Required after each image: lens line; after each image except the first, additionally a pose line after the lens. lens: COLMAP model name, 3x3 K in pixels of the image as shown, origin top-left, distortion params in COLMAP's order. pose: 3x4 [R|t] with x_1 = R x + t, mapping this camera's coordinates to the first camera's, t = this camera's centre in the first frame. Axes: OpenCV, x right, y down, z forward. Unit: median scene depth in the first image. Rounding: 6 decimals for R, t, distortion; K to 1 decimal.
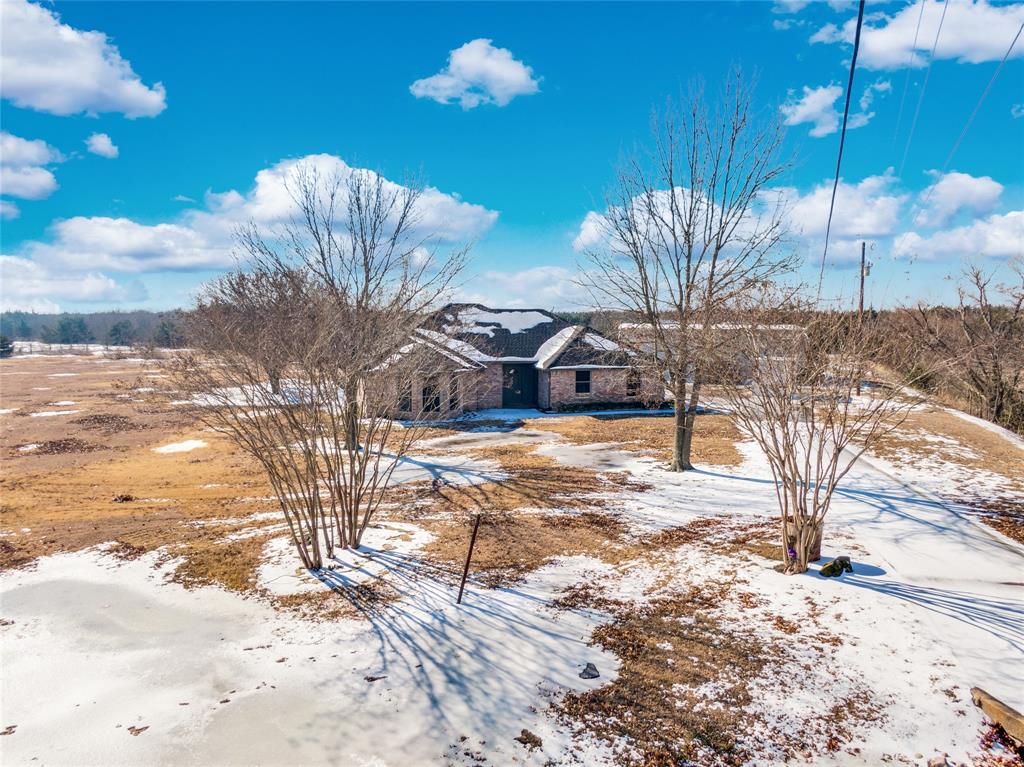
lens RADIAL K [[743.5, 0, 512.0], [0, 743.5, 383.5], [0, 0, 1]] dist [0.033451, -0.052993]
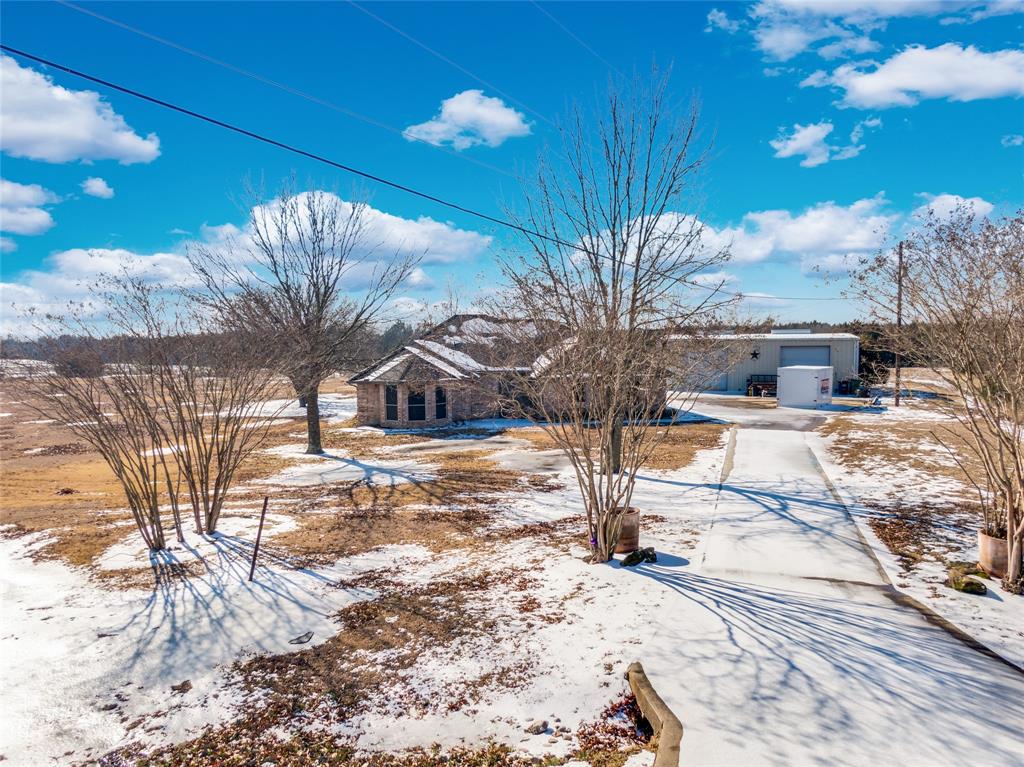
lens RADIAL K [[760.5, 0, 512.0], [0, 760.5, 383.5], [0, 0, 1]] dist [0.030714, -0.063310]
pose [[0.991211, -0.007368, -0.132086, 0.397748], [0.003827, 0.999627, -0.027043, 0.041973], [0.132236, 0.026300, 0.990869, -0.026548]]
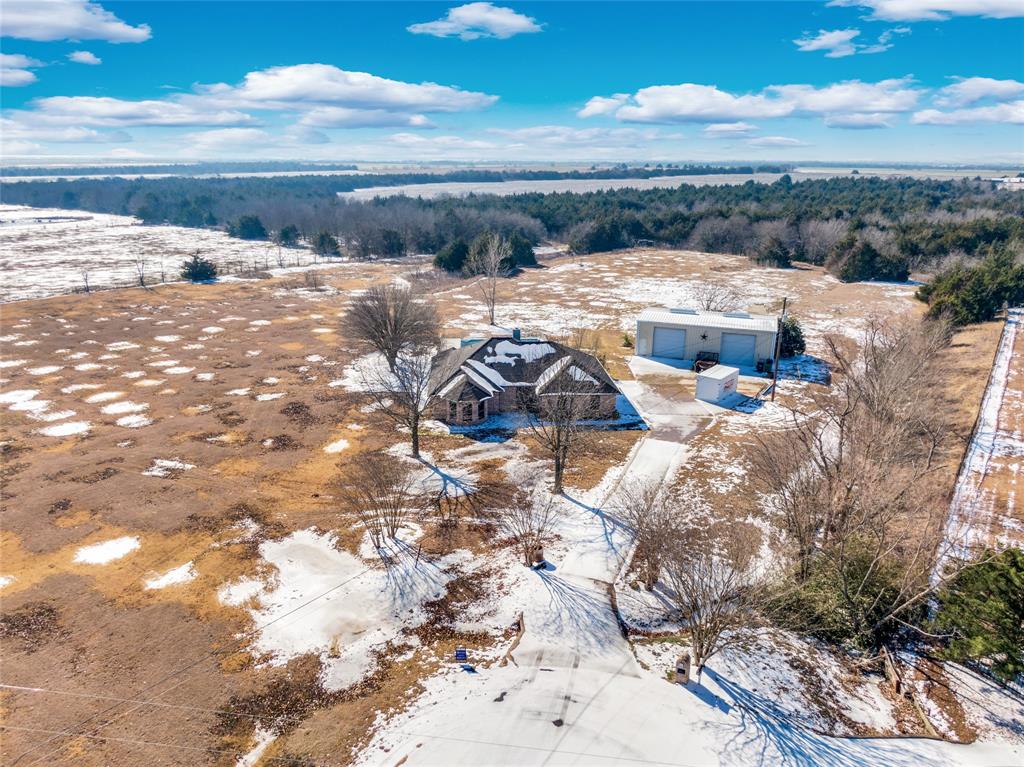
lens RADIAL K [[760.5, 0, 512.0], [0, 760.5, 383.5], [0, 0, 1]] dist [0.030714, -0.063310]
pose [[0.980447, 0.063008, -0.186425, 0.840694], [-0.022710, 0.977253, 0.210855, -1.112529], [0.195470, -0.202499, 0.959576, -1.811665]]
